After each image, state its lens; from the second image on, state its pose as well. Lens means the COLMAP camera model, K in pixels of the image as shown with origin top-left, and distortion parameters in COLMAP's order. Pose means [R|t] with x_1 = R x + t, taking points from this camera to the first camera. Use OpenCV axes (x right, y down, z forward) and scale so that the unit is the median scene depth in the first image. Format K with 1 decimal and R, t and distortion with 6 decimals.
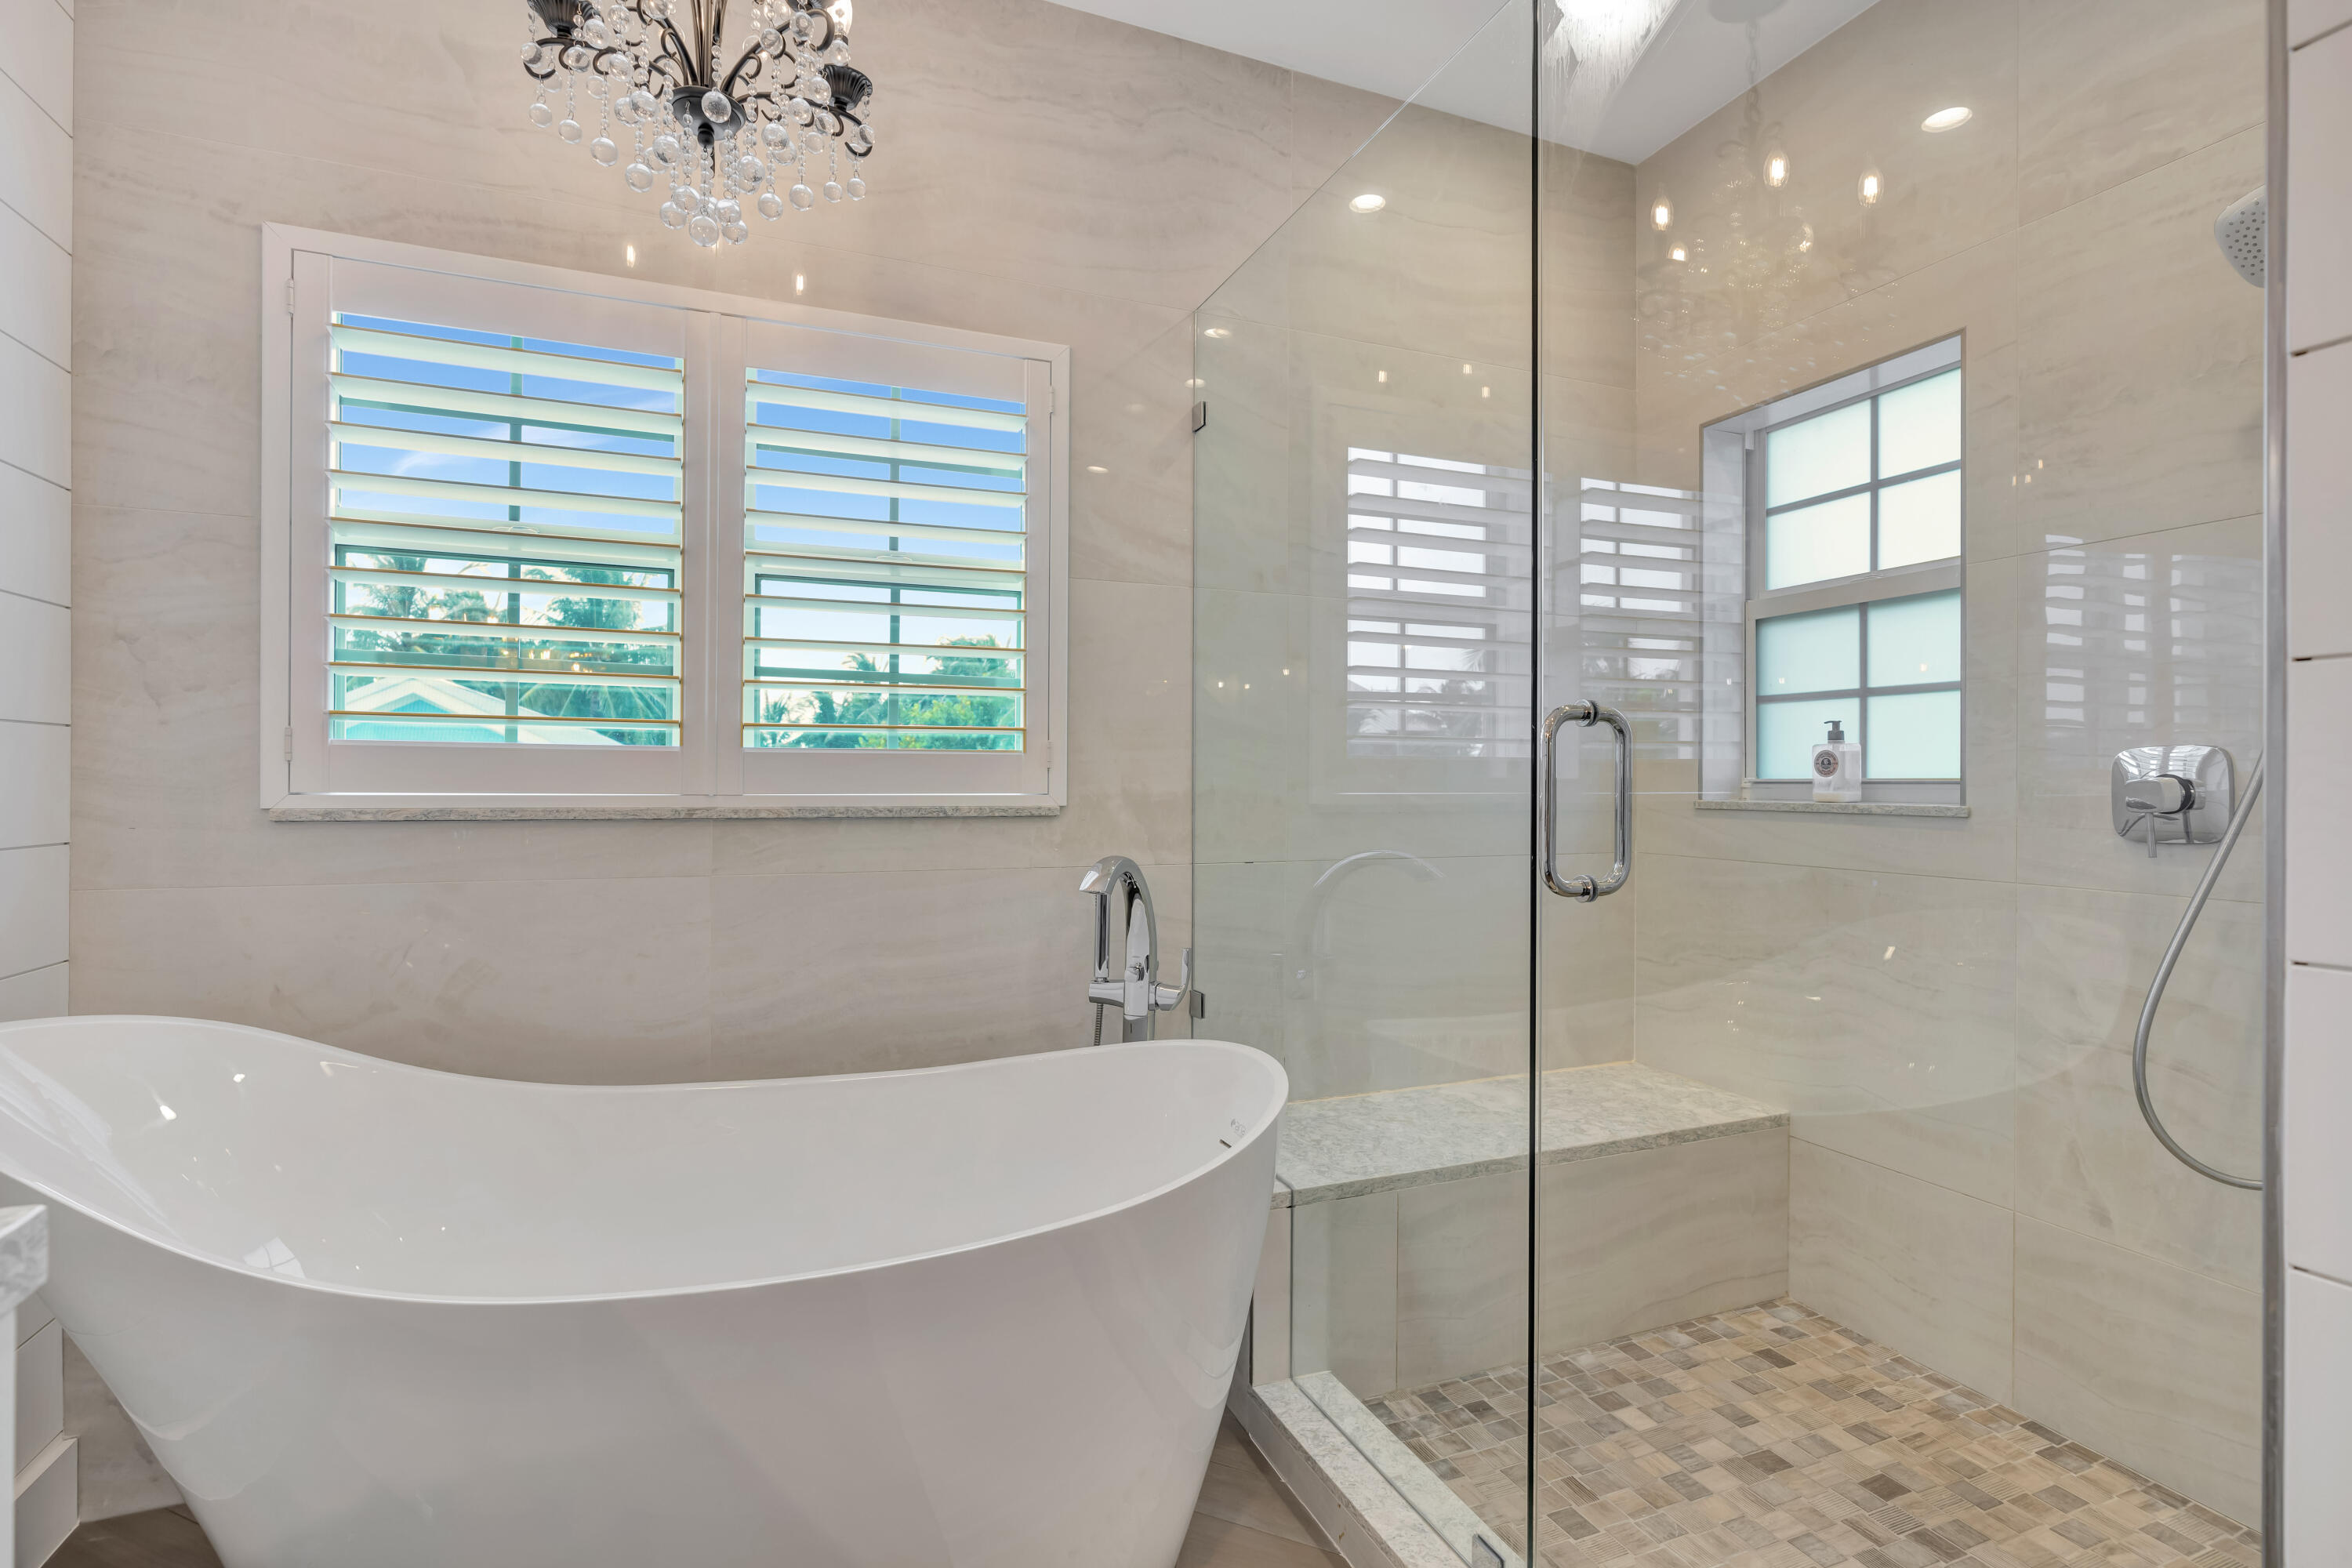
lens RADIAL K [[1132.5, 0, 1179.4], [0, 1132.5, 782.9], [0, 0, 1]] dist [-0.000959, 0.003384]
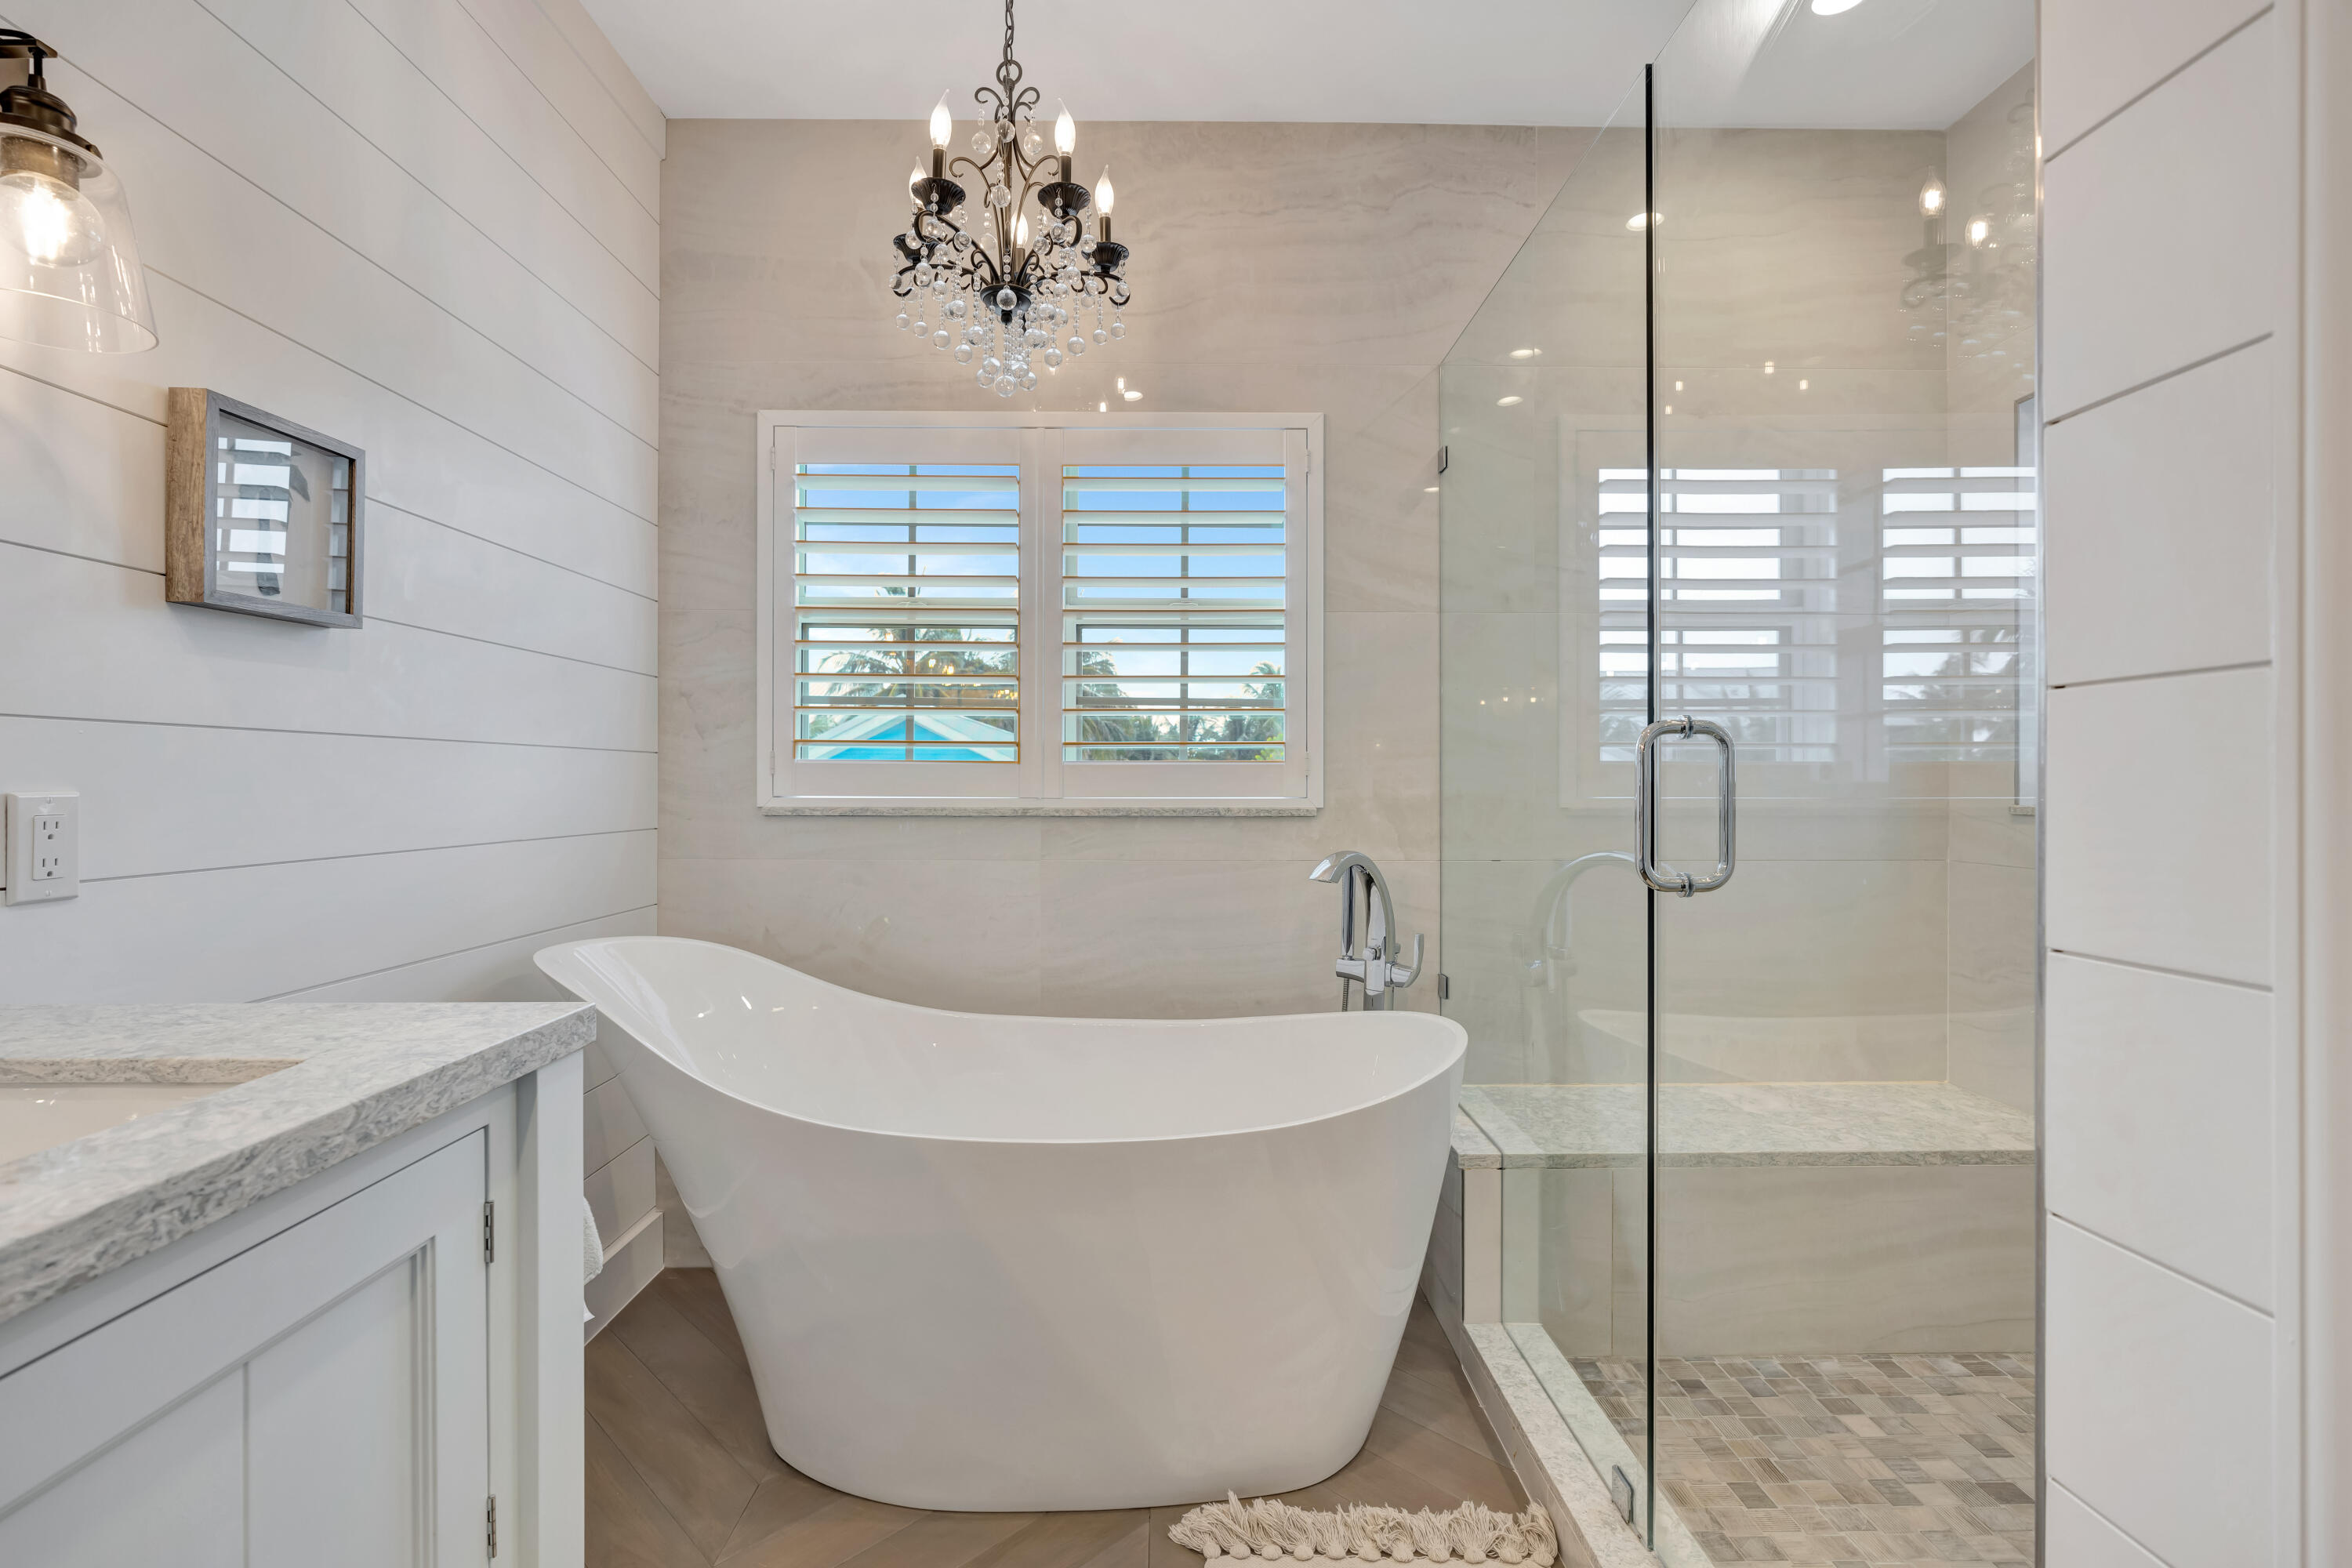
lens RADIAL K [[1100.0, 0, 1174.3], [0, 1100.0, 785.3], [0, 0, 1]] dist [0.011725, -0.000850]
pose [[0.932401, -0.002226, -0.361419, 0.189911], [0.002385, 0.999997, -0.000007, -0.003775], [0.361418, -0.000855, 0.932404, -0.126765]]
